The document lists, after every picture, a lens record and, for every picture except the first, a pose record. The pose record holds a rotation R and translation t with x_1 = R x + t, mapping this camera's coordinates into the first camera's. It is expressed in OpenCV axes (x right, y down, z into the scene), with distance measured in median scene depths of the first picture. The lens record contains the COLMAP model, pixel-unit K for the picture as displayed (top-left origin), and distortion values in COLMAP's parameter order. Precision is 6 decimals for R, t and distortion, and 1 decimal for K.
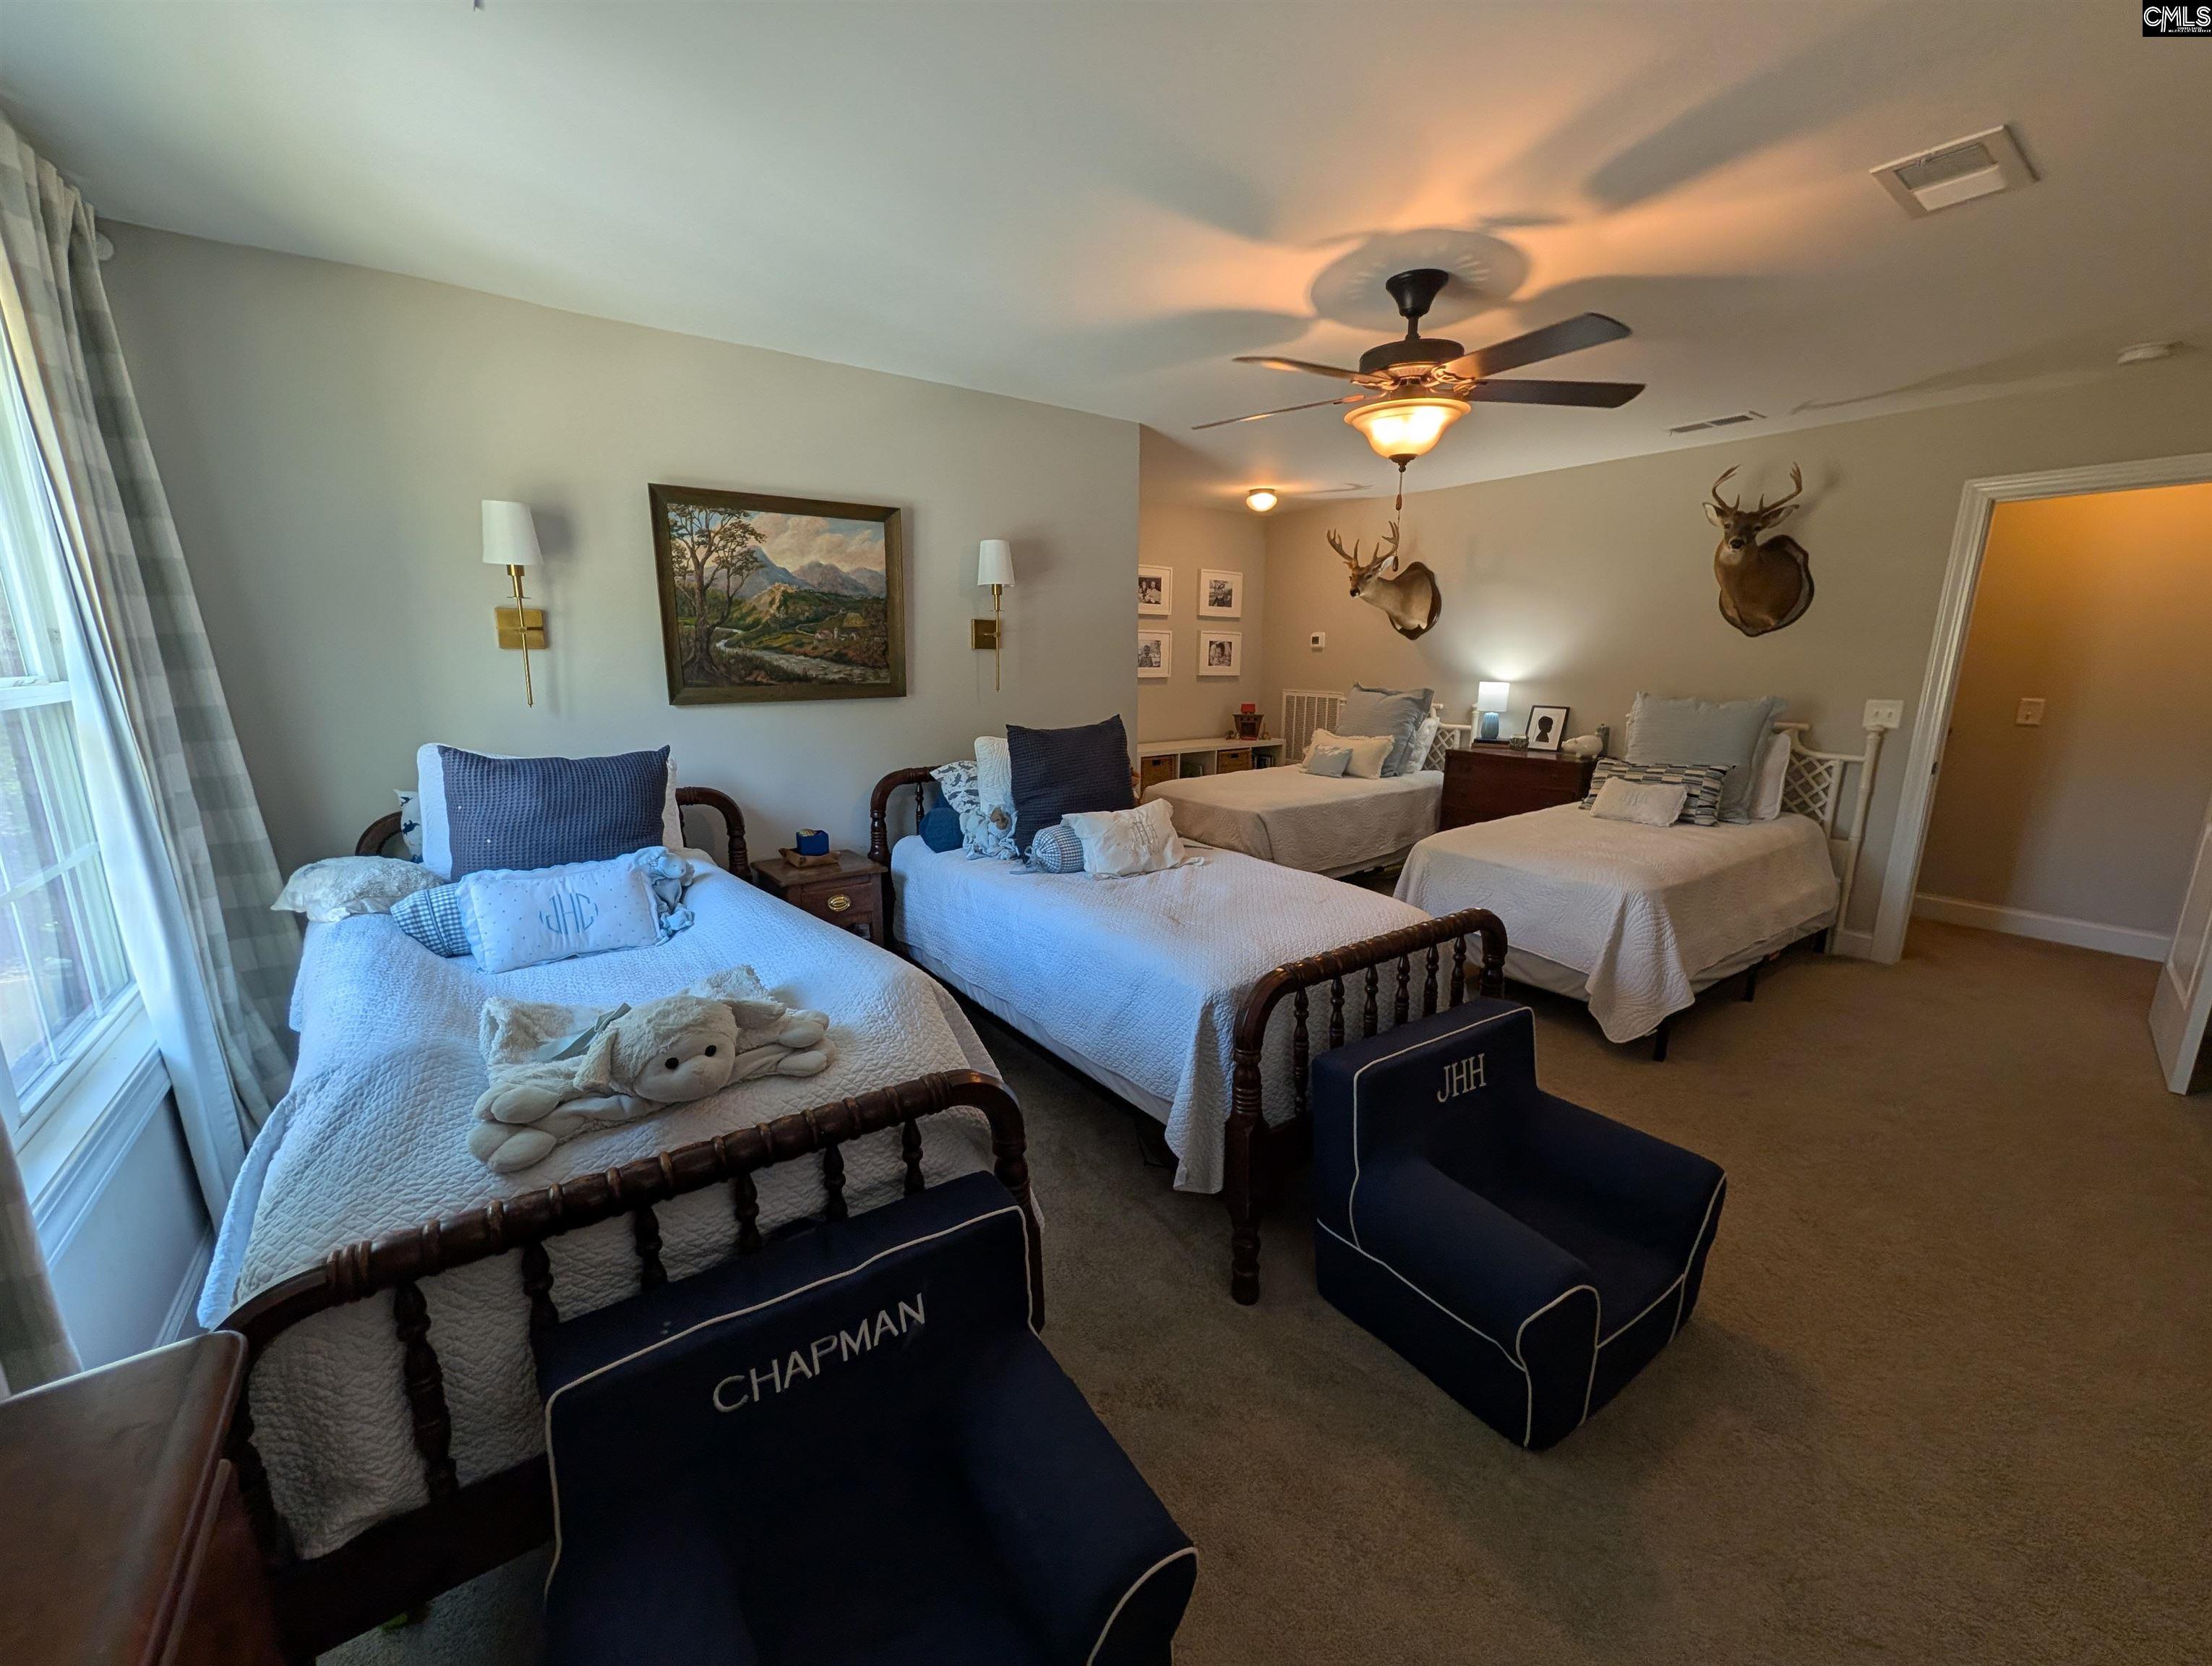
lens RADIAL K [[848.9, 0, 1097.3], [0, 848.9, 835.2], [0, 0, 1]] dist [0.000062, 0.000376]
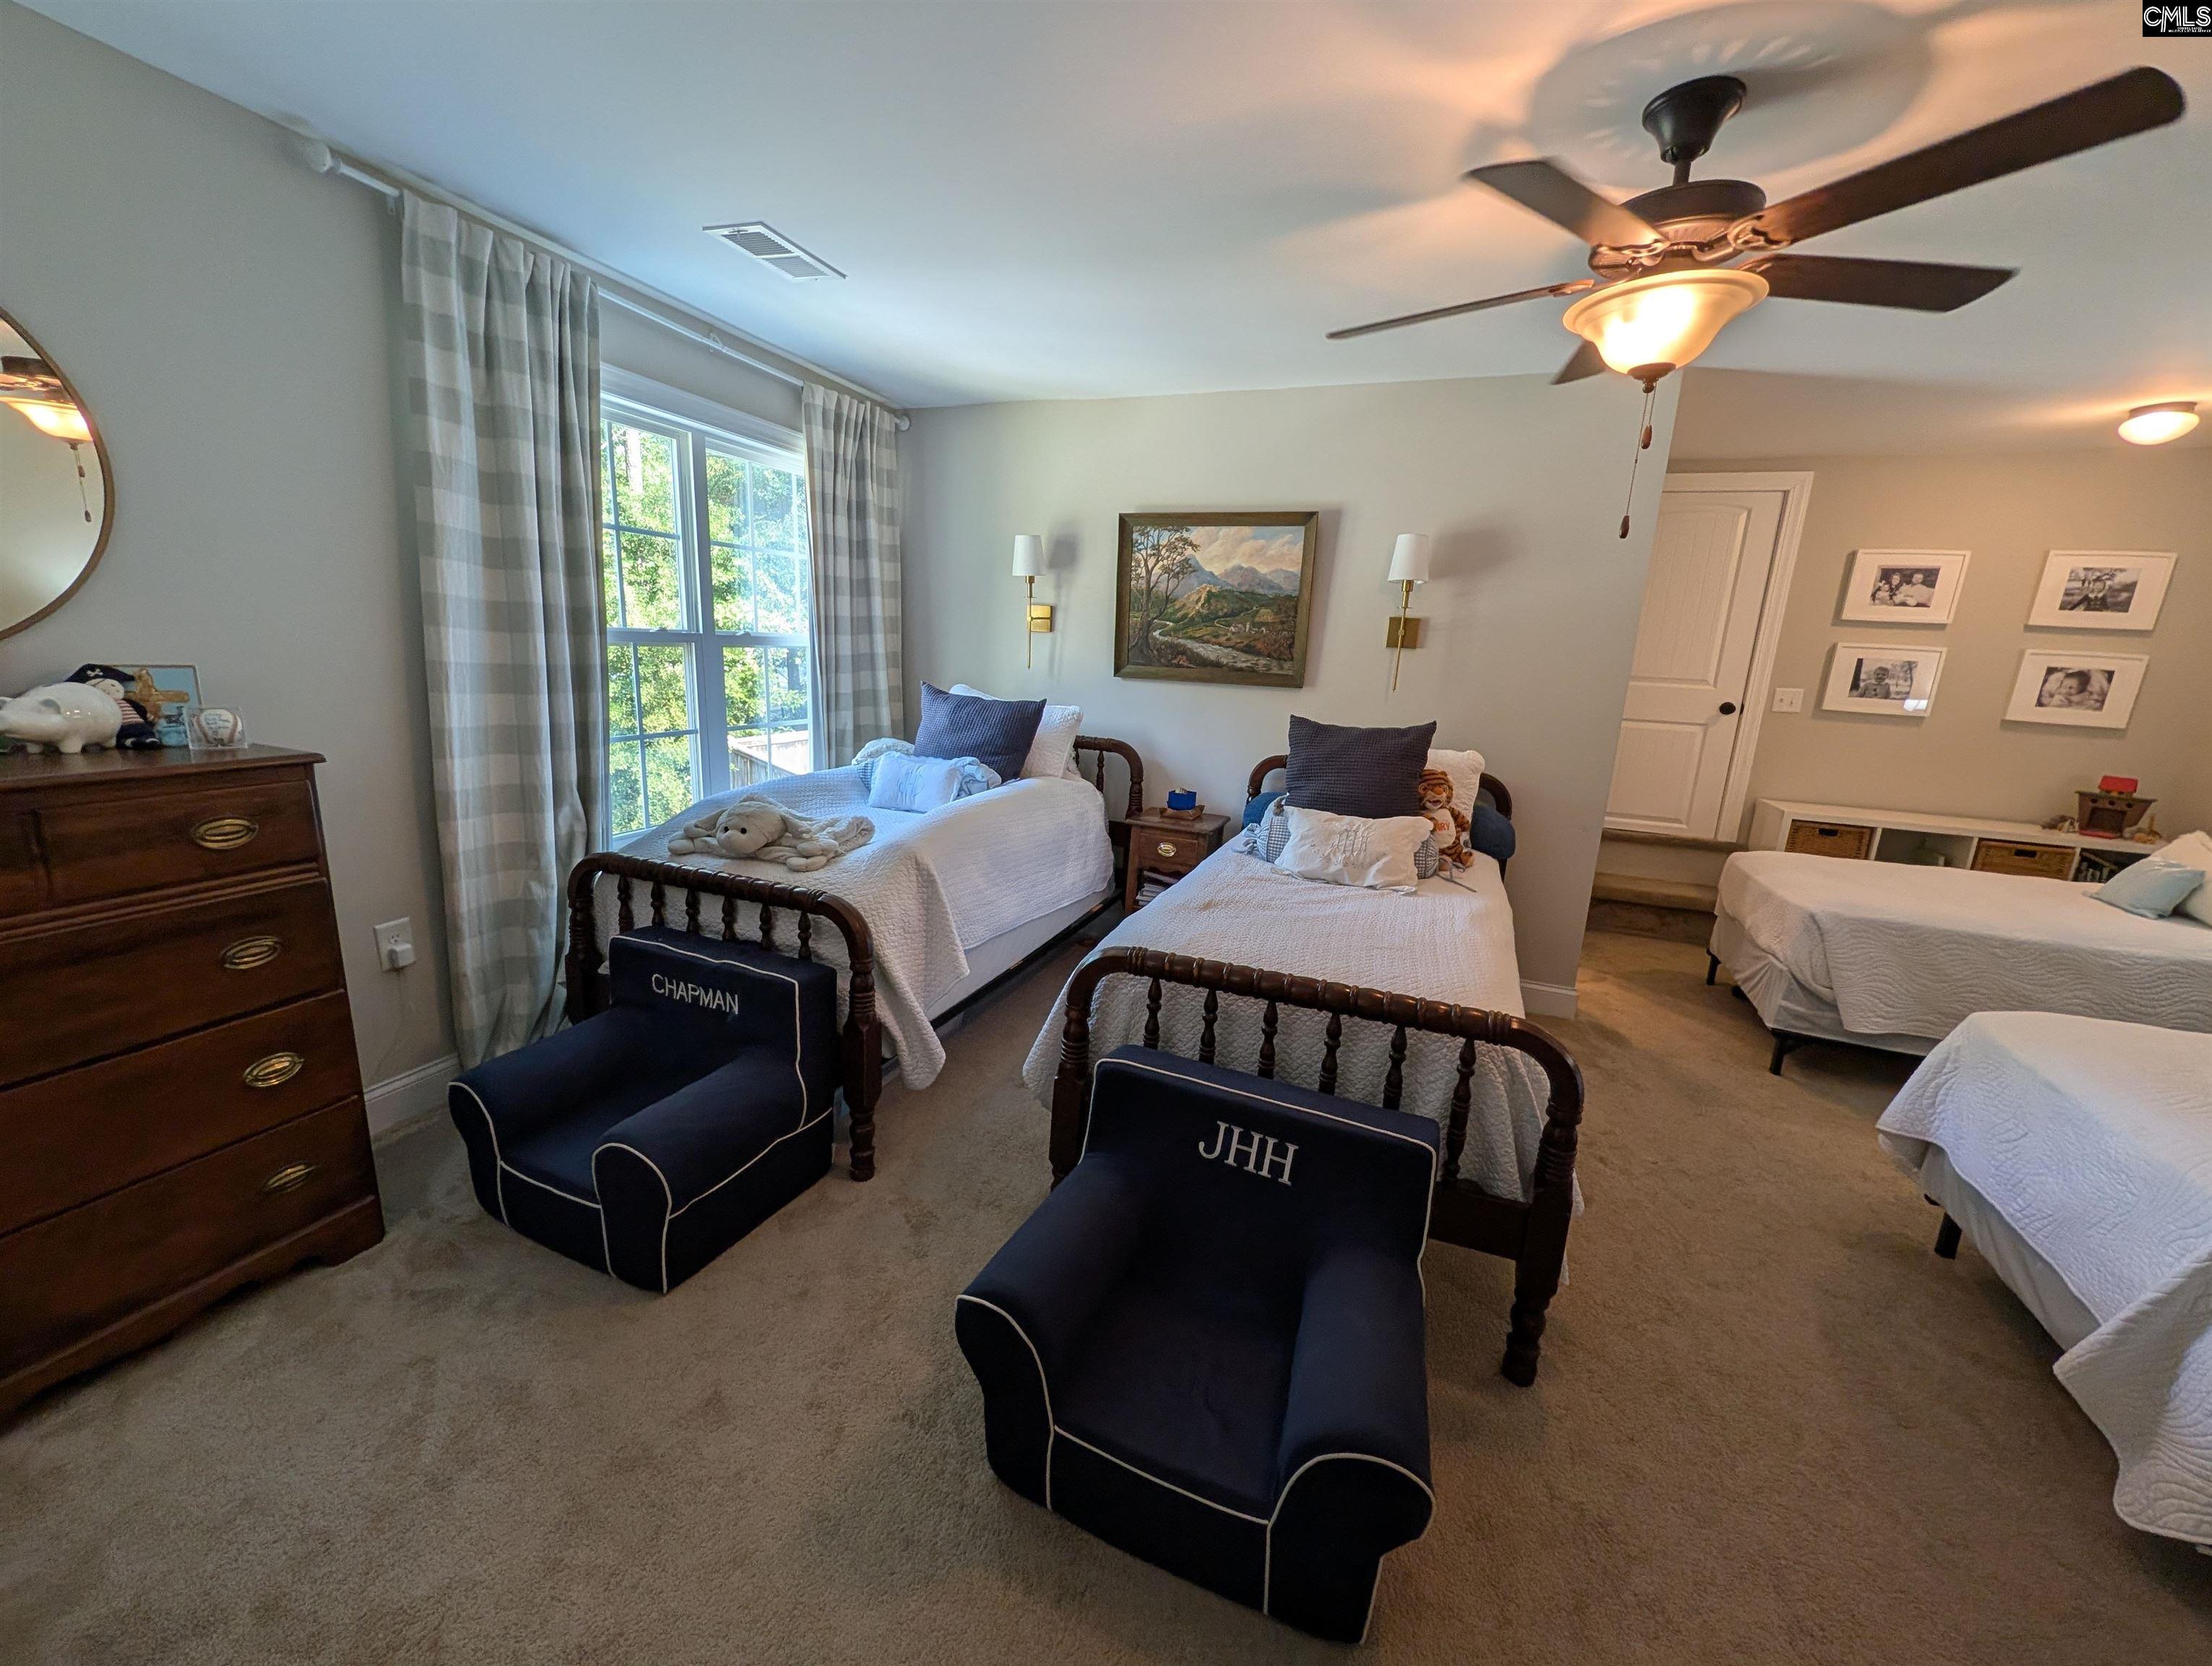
lens RADIAL K [[848.9, 0, 1111.7], [0, 848.9, 834.5], [0, 0, 1]] dist [0.000062, 0.000376]
pose [[0.546863, 0.208719, -0.810788, 0.352144], [-0.224518, 0.969515, 0.098146, -0.023251], [0.806556, 0.128364, 0.577053, 0.139246]]
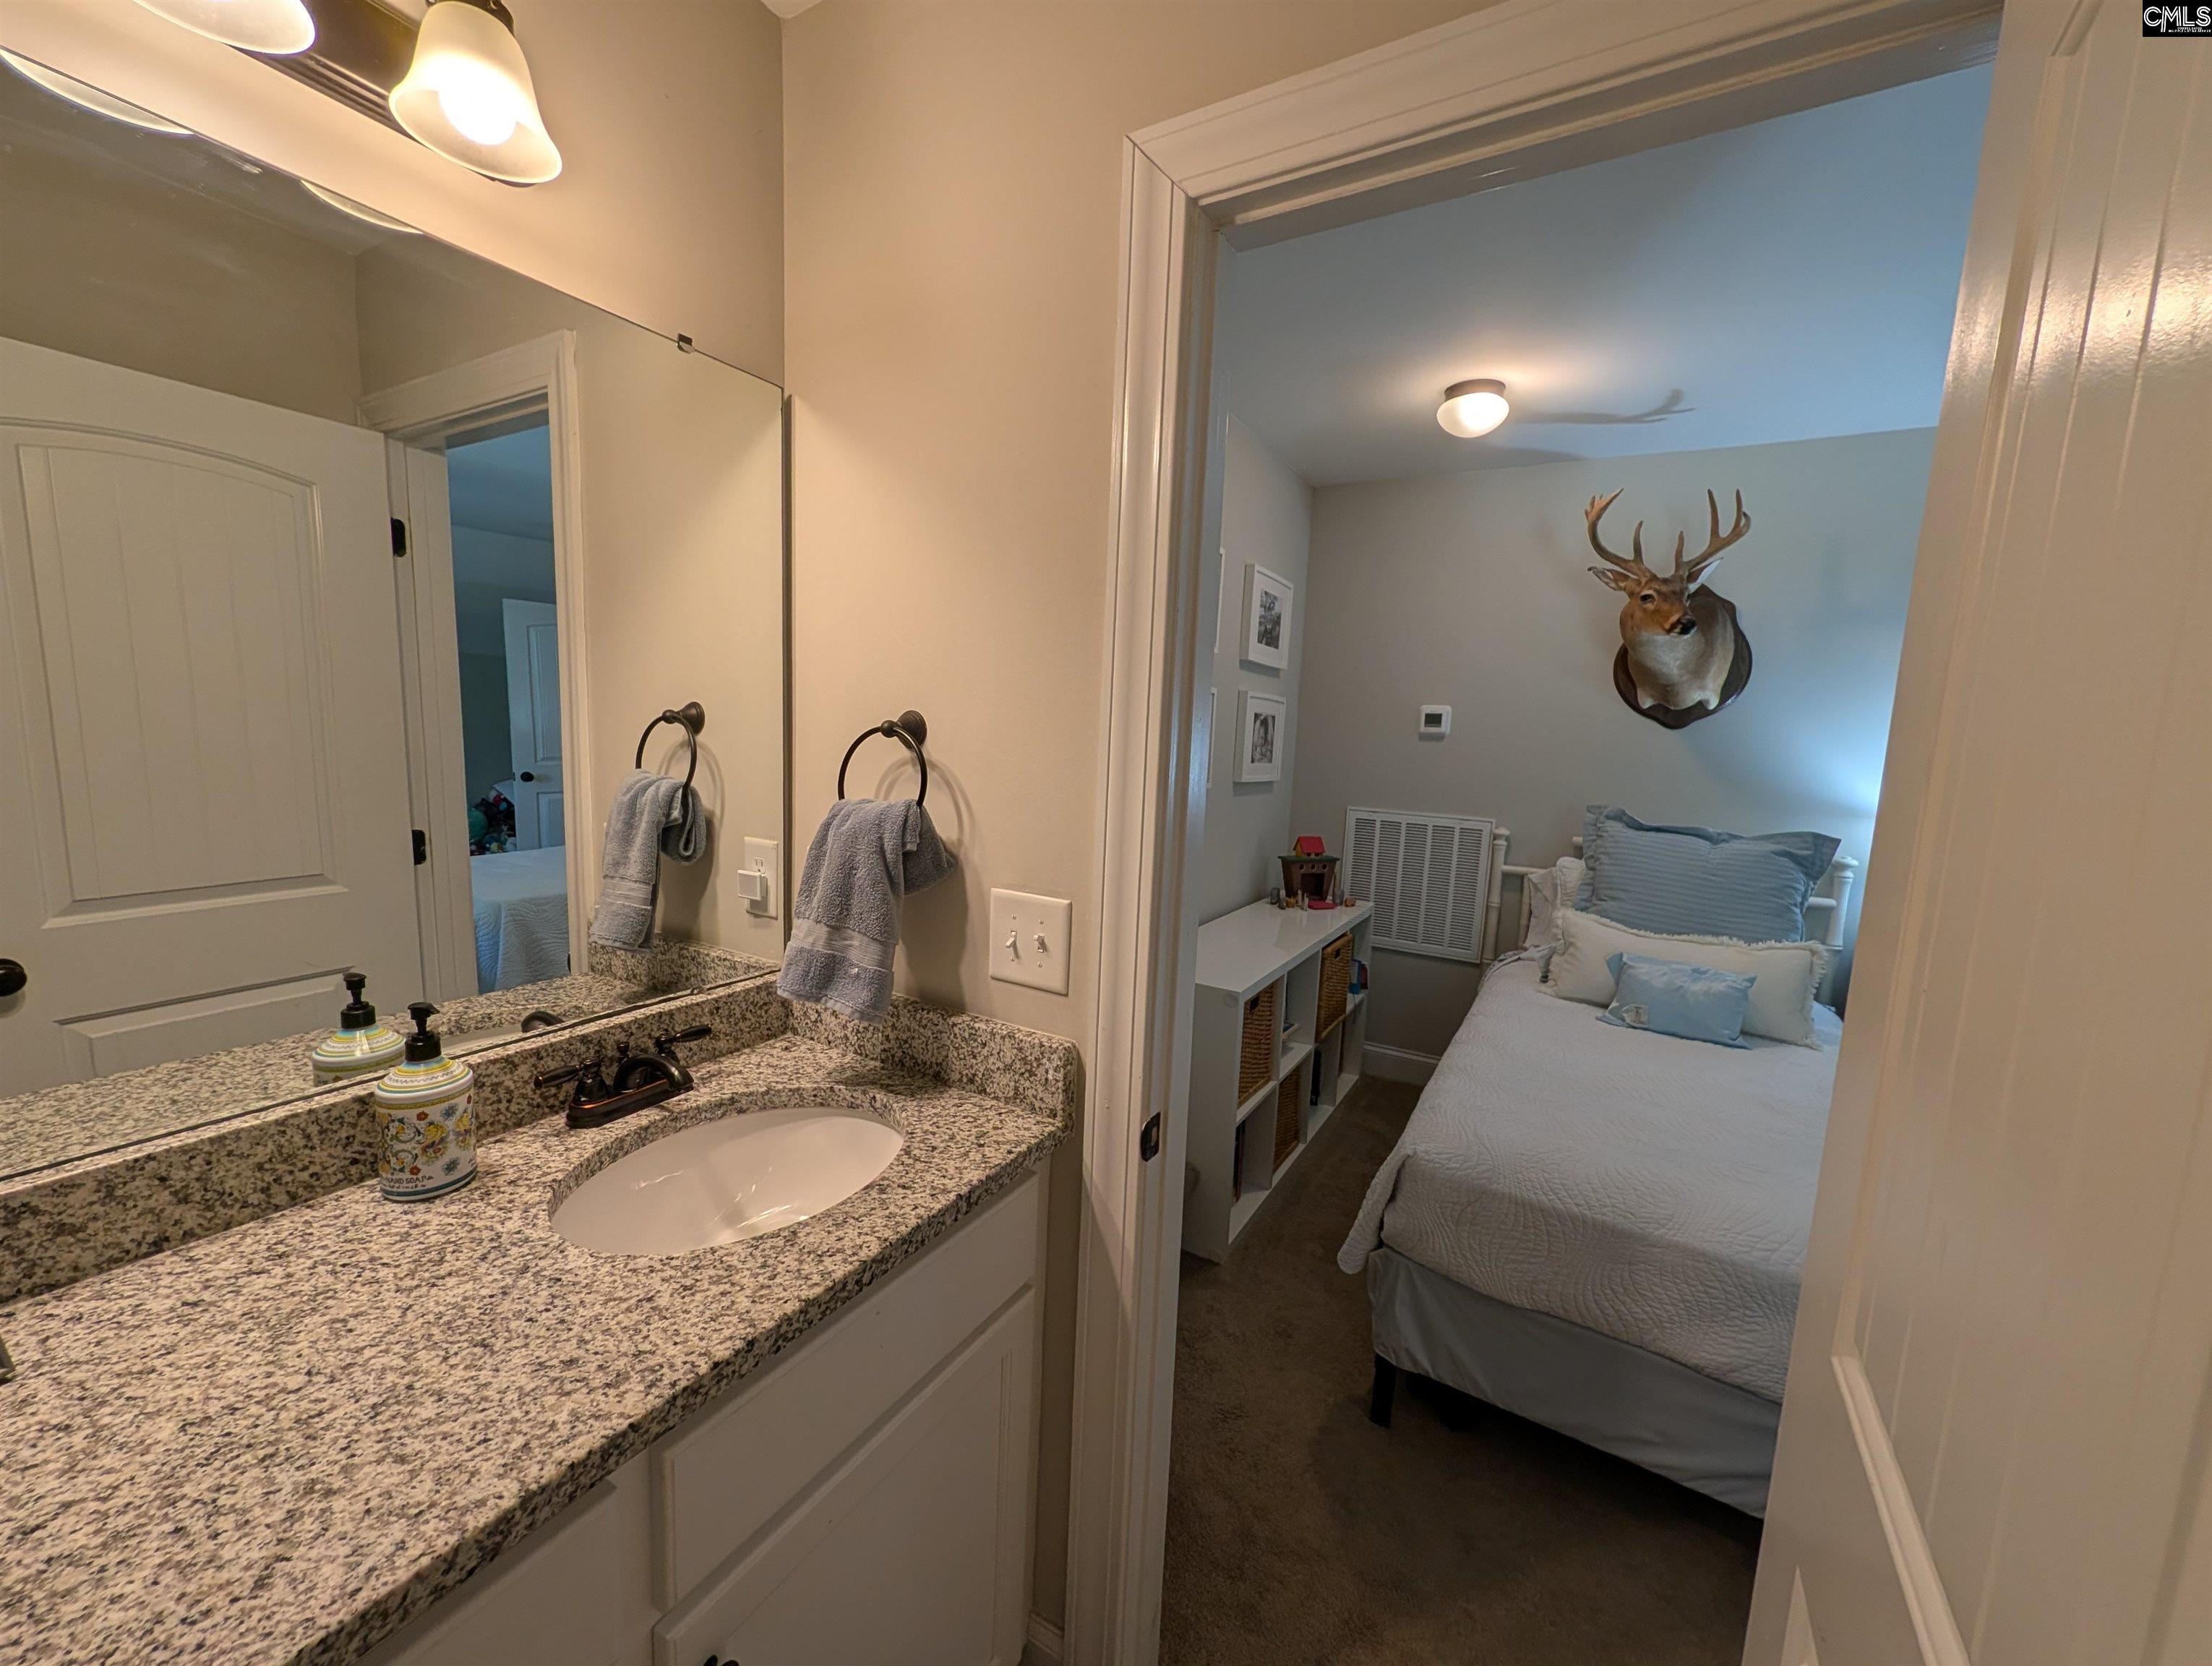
lens RADIAL K [[848.9, 0, 1099.7], [0, 848.9, 834.3], [0, 0, 1]] dist [0.000062, 0.000376]
pose [[0.917090, -0.016489, 0.398340, -0.180097], [0.046981, 0.996652, -0.066909, -0.160614], [-0.395904, 0.080076, 0.914794, 0.730549]]
